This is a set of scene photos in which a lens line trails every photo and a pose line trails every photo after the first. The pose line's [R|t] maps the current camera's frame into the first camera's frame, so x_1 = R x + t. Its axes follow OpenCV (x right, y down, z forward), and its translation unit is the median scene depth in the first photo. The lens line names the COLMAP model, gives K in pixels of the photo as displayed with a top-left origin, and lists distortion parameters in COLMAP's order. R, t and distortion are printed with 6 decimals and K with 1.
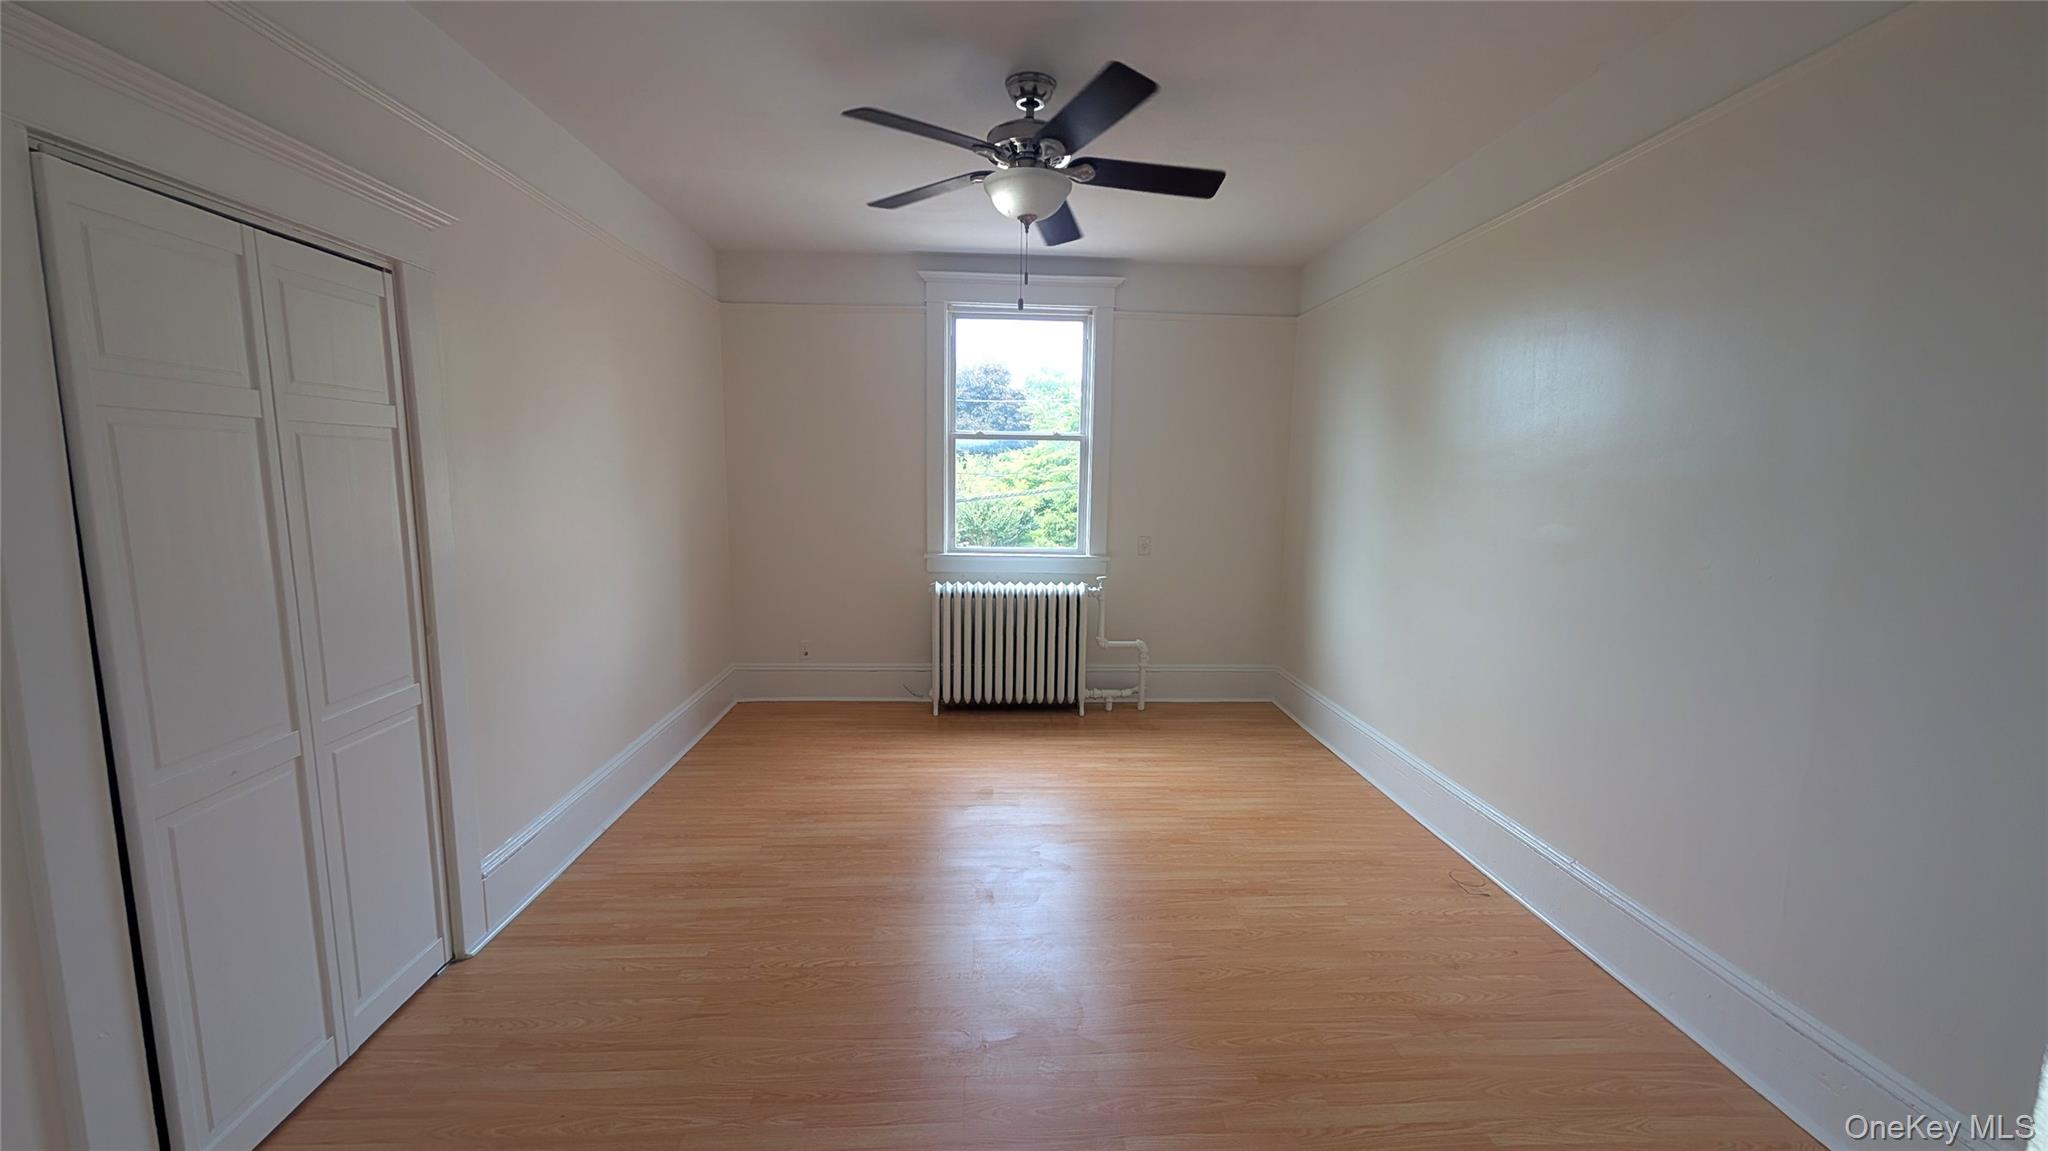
lens RADIAL K [[772.5, 0, 1024.0], [0, 772.5, 575.5], [0, 0, 1]] dist [-0.008062, 0.000259]
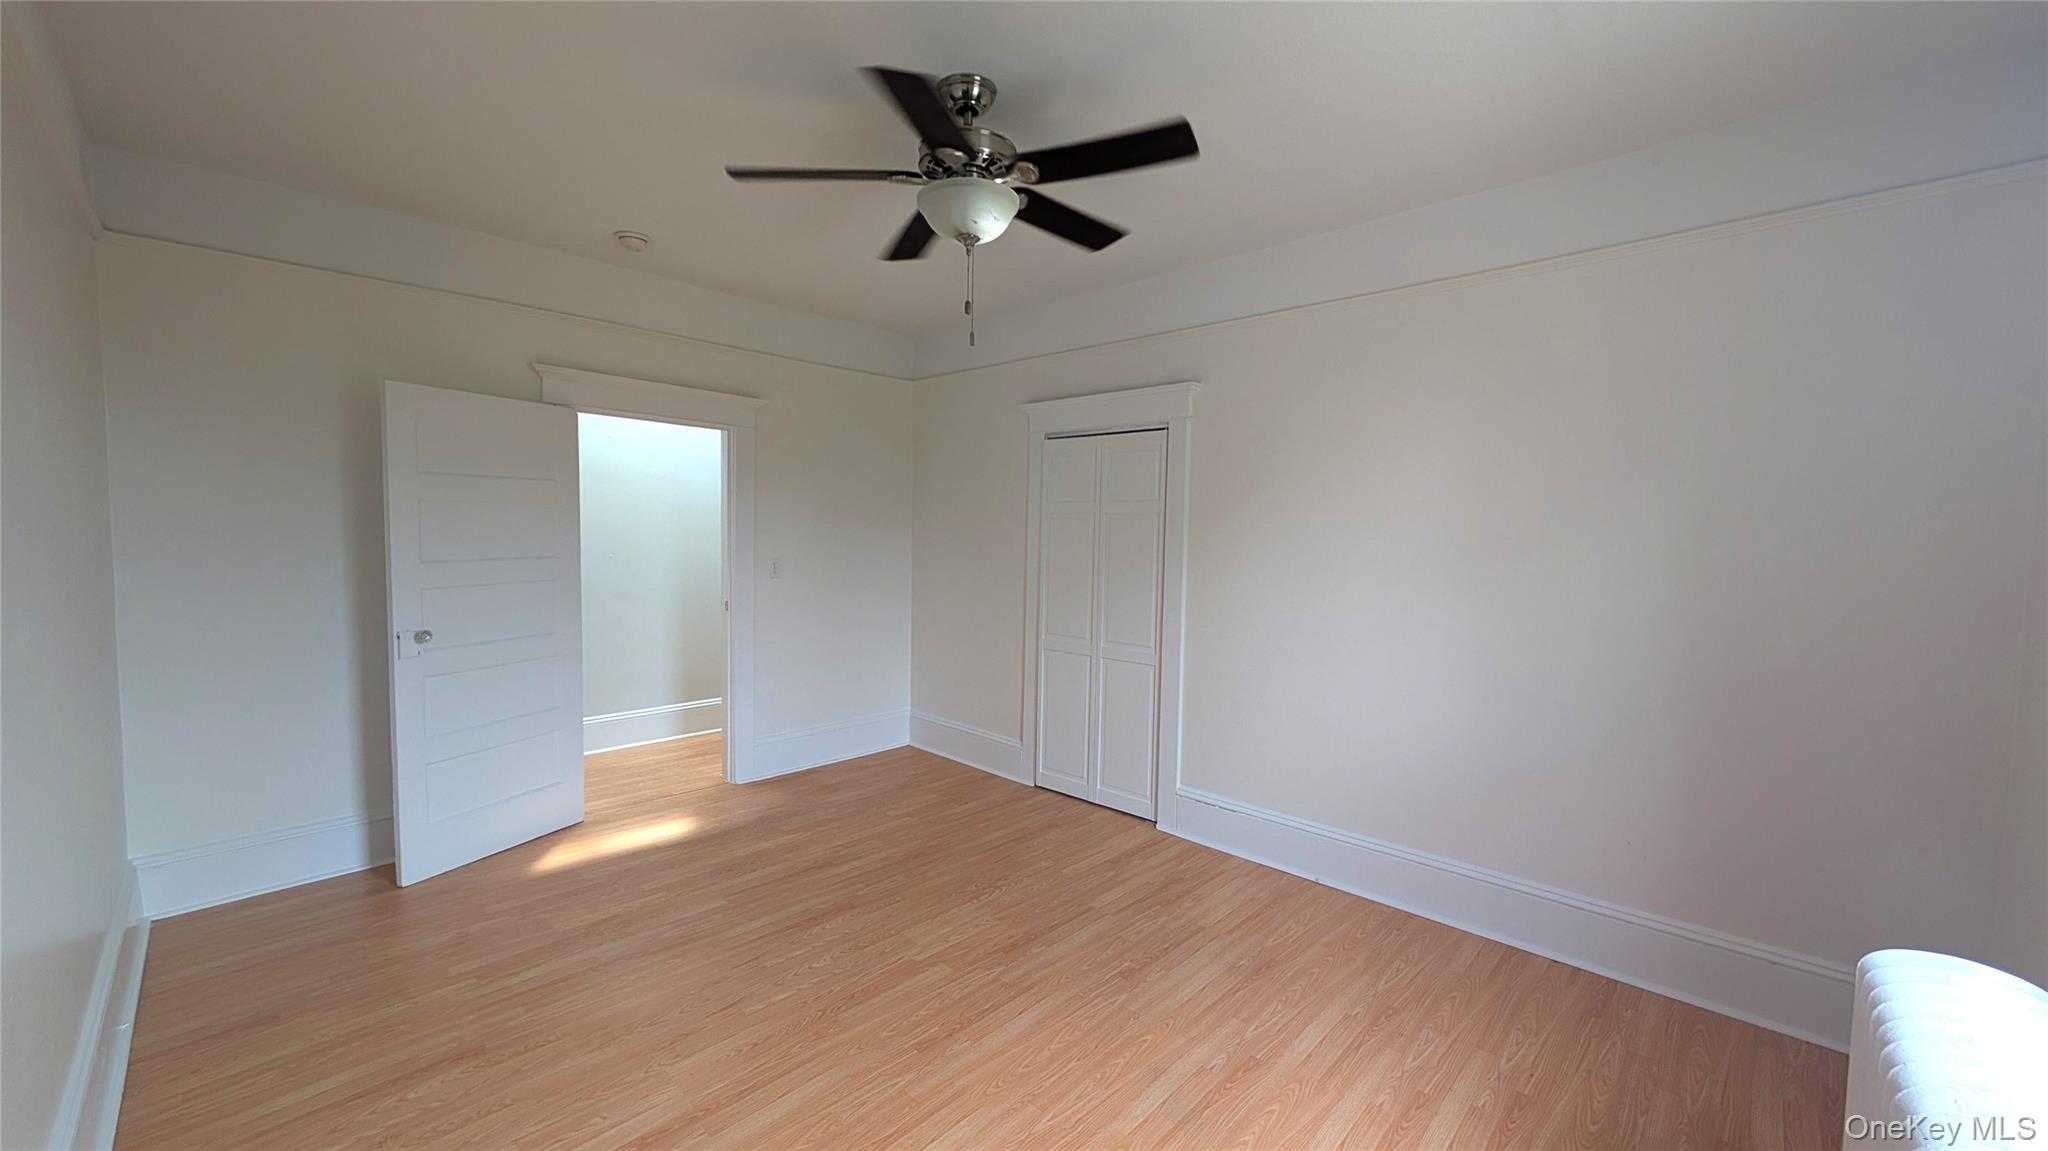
lens RADIAL K [[772.5, 0, 1024.0], [0, 772.5, 575.5], [0, 0, 1]] dist [-0.008062, 0.000259]
pose [[-0.732251, 0.015469, -0.680859, 0.511314], [-0.117185, 0.981969, 0.148340, -0.208905], [0.670877, 0.188409, -0.717235, 1.594851]]
